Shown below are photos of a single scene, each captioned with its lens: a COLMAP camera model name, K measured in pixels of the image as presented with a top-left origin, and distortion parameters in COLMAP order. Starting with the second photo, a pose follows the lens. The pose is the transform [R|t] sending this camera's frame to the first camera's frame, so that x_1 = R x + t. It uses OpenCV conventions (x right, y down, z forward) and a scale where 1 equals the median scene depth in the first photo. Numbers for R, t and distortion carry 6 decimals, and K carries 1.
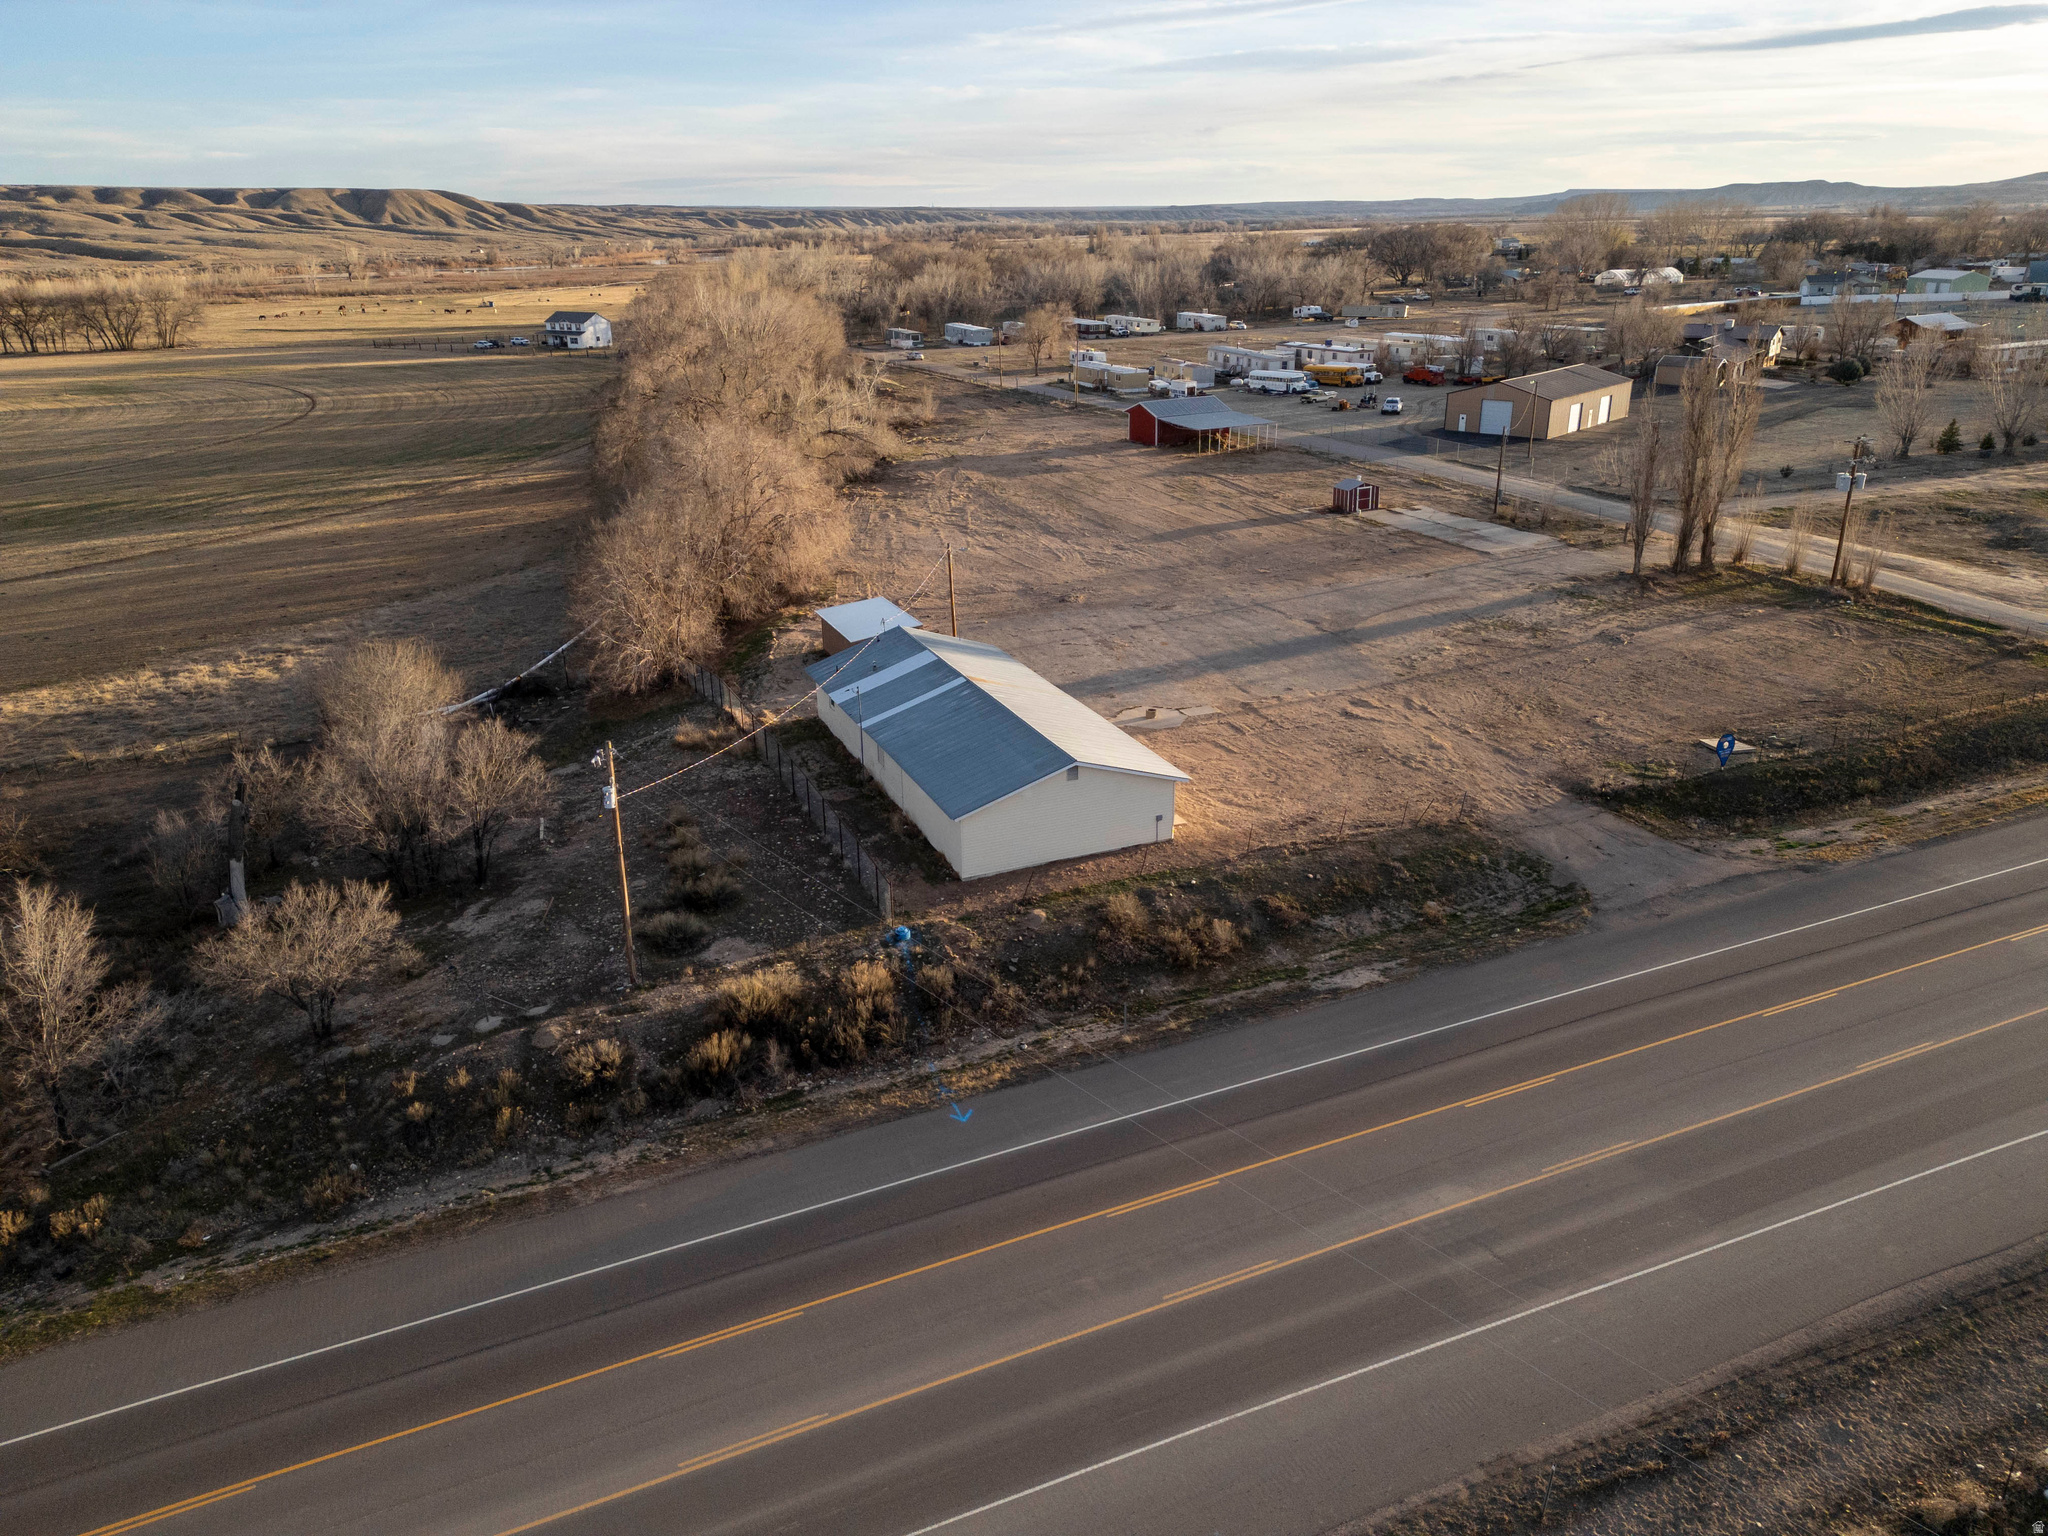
lens RADIAL K [[1431.8, 0, 1024.1], [0, 1431.8, 760.4], [0, 0, 1]] dist [0.074629, -0.069026]
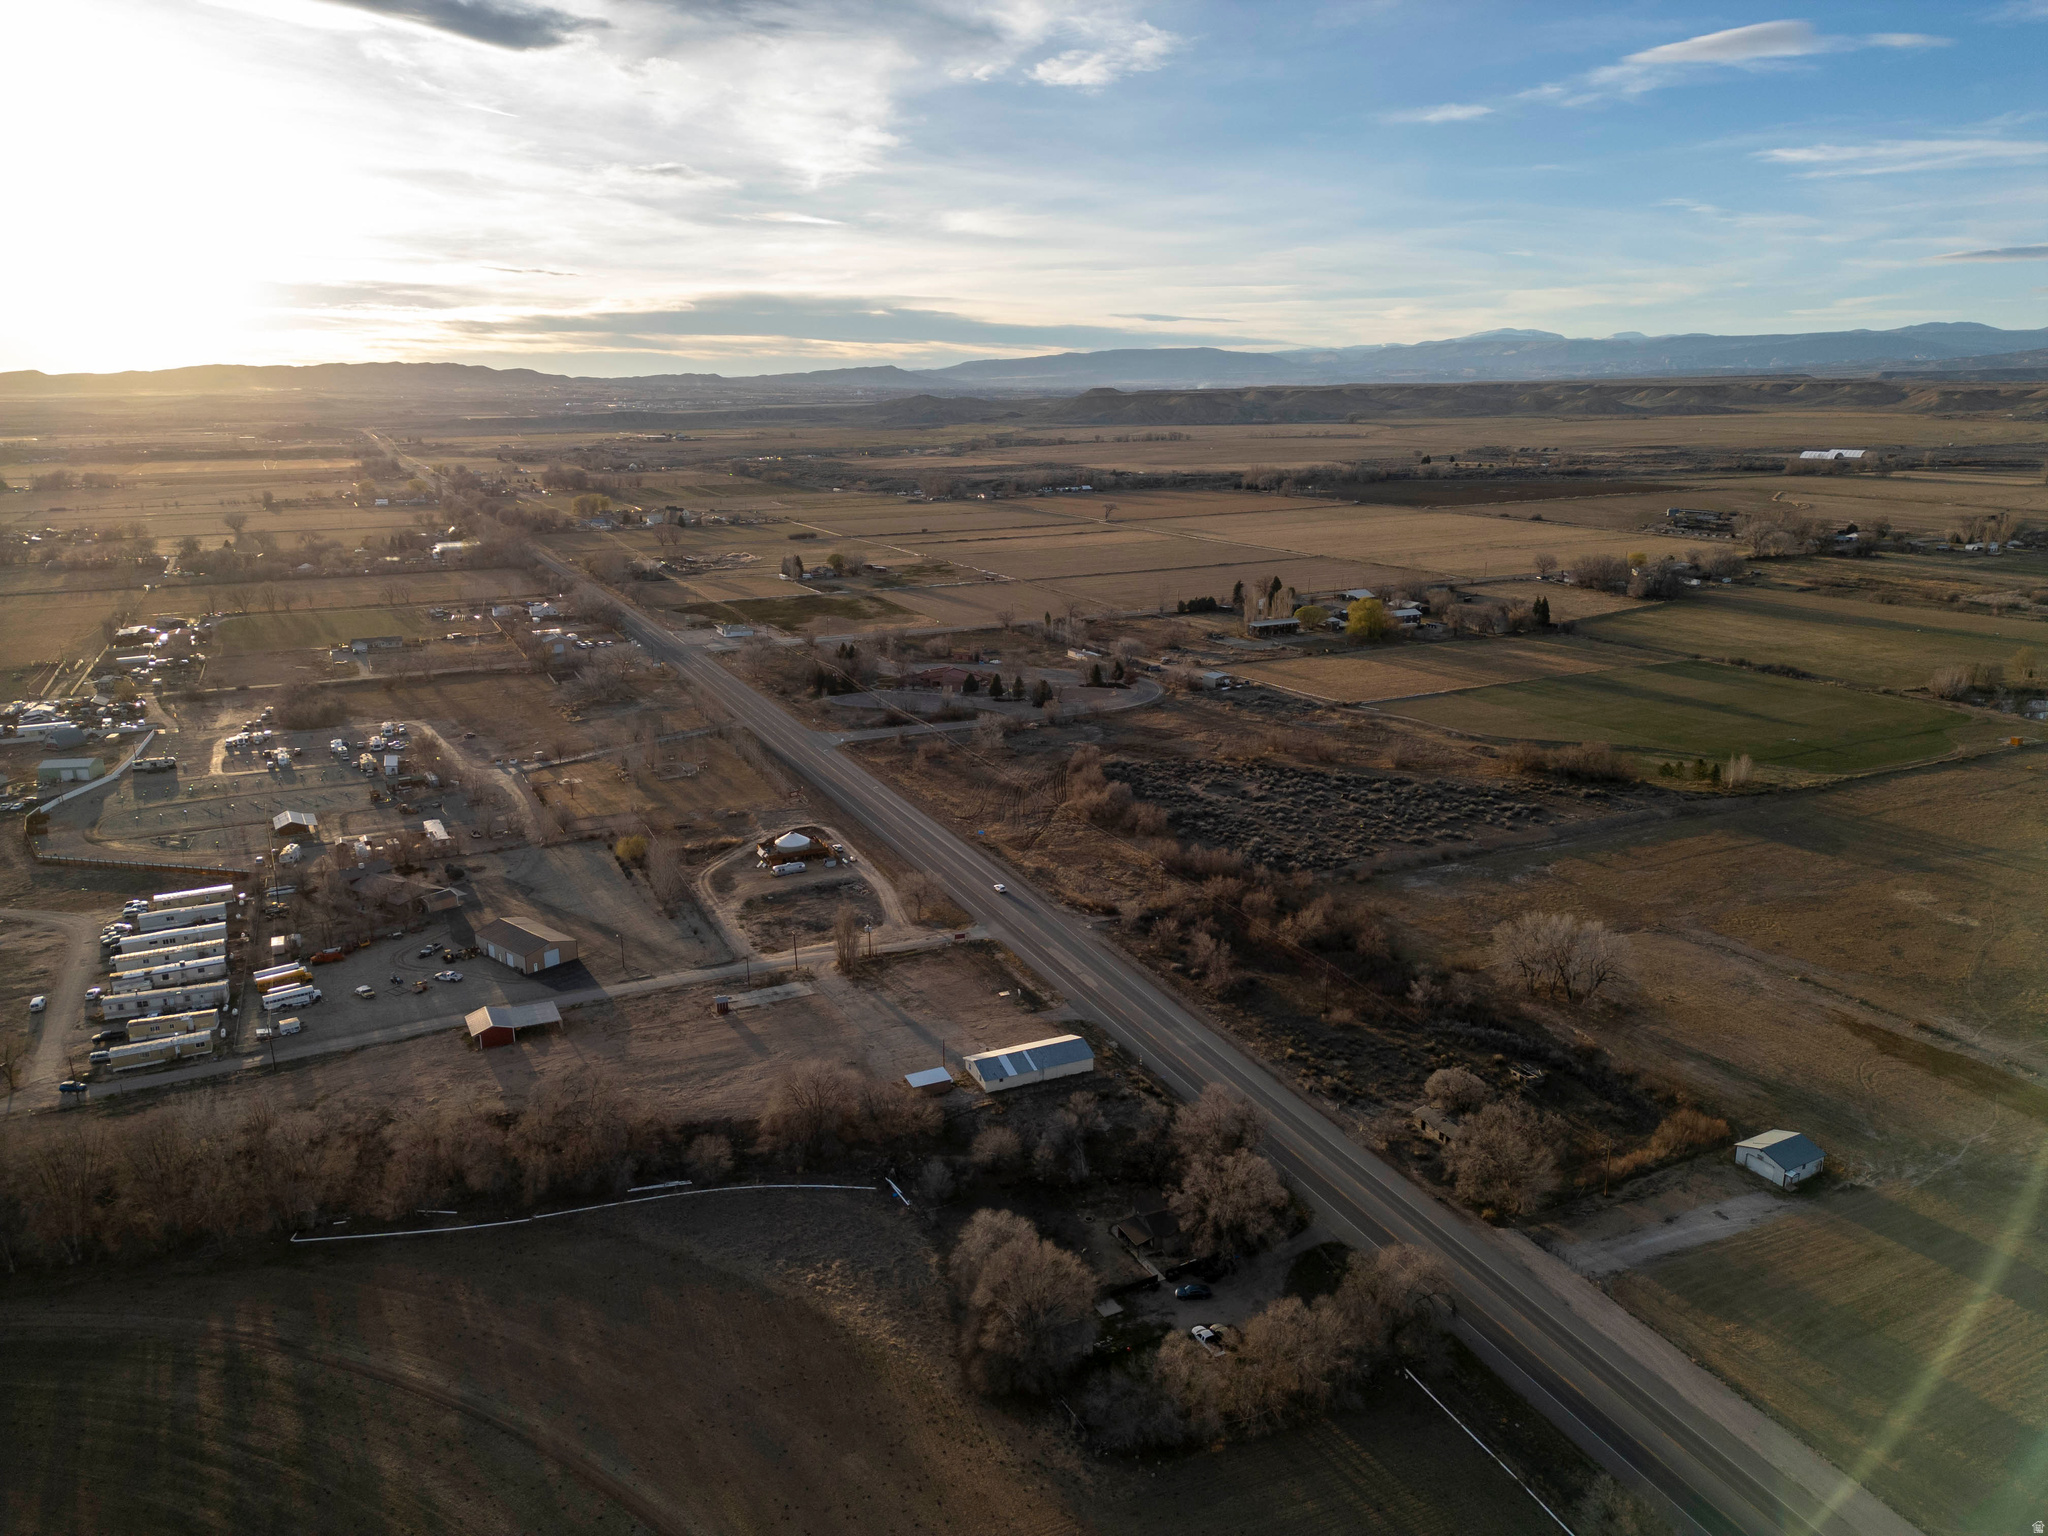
lens RADIAL K [[1431.8, 0, 1032.1], [0, 1431.8, 779.9], [0, 0, 1]] dist [0.074629, -0.069026]
pose [[-0.031391, -0.244608, 0.969114, -2.891518], [0.359725, 0.901854, 0.239284, -1.306279], [-0.932530, 0.356125, 0.059681, 0.377519]]
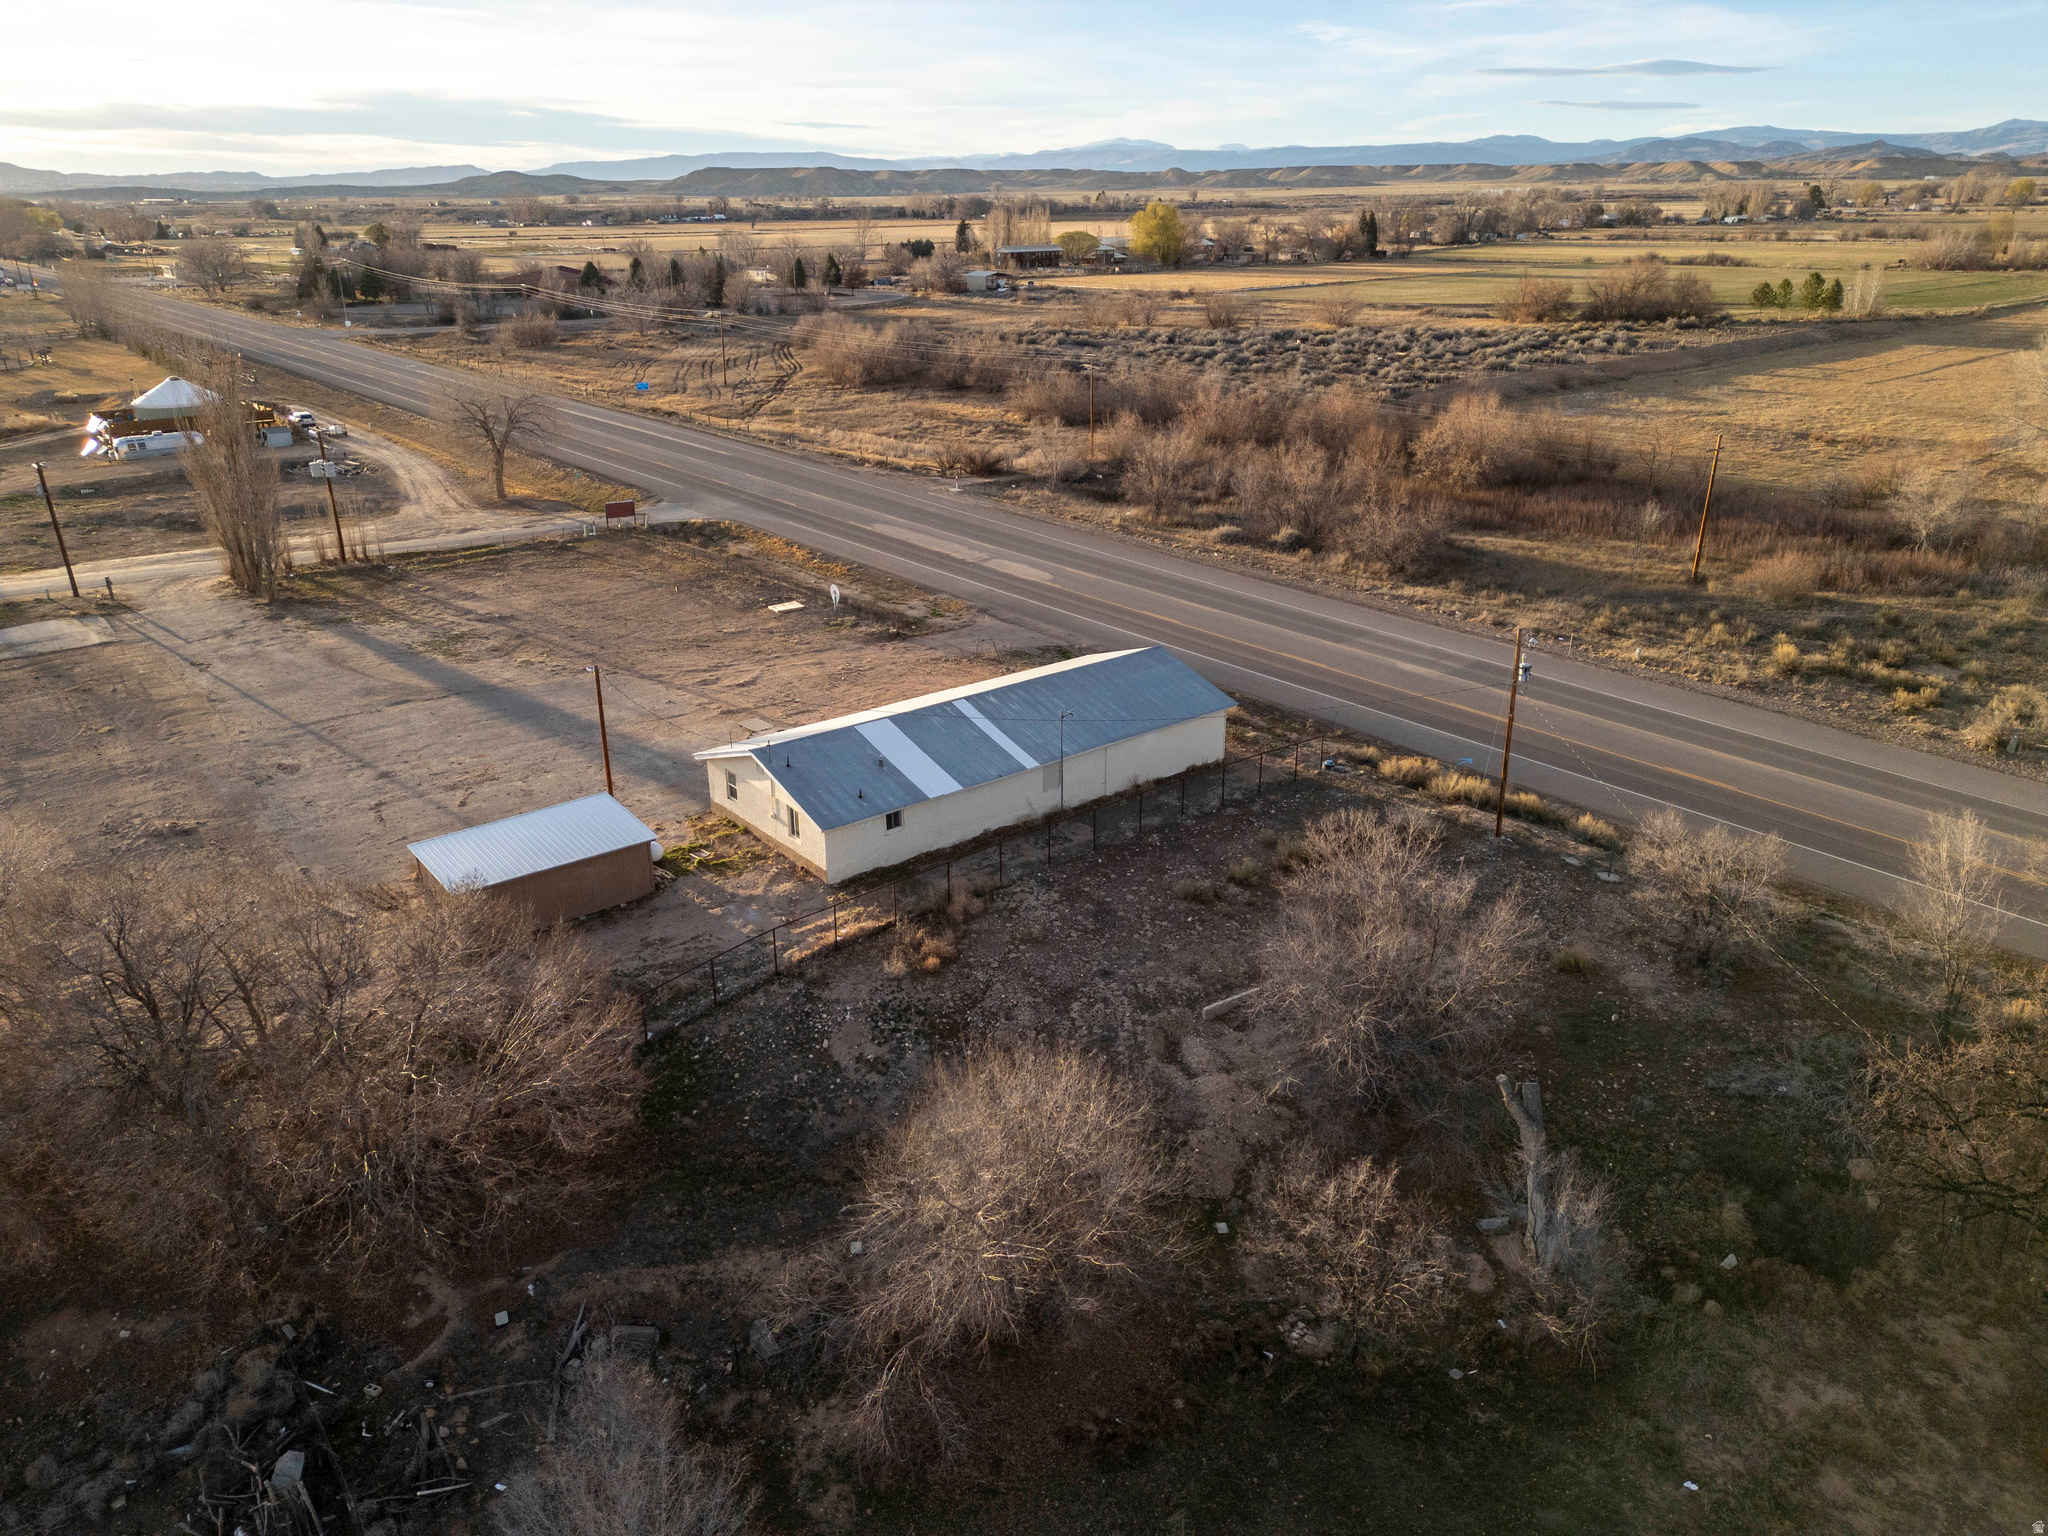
lens RADIAL K [[1431.8, 0, 1031.8], [0, 1431.8, 769.6], [0, 0, 1]] dist [0.074629, -0.069026]
pose [[-0.276712, -0.333075, 0.901383, -0.712924], [0.351533, 0.837907, 0.417536, -0.306262], [-0.894346, 0.432403, -0.114772, 0.851921]]
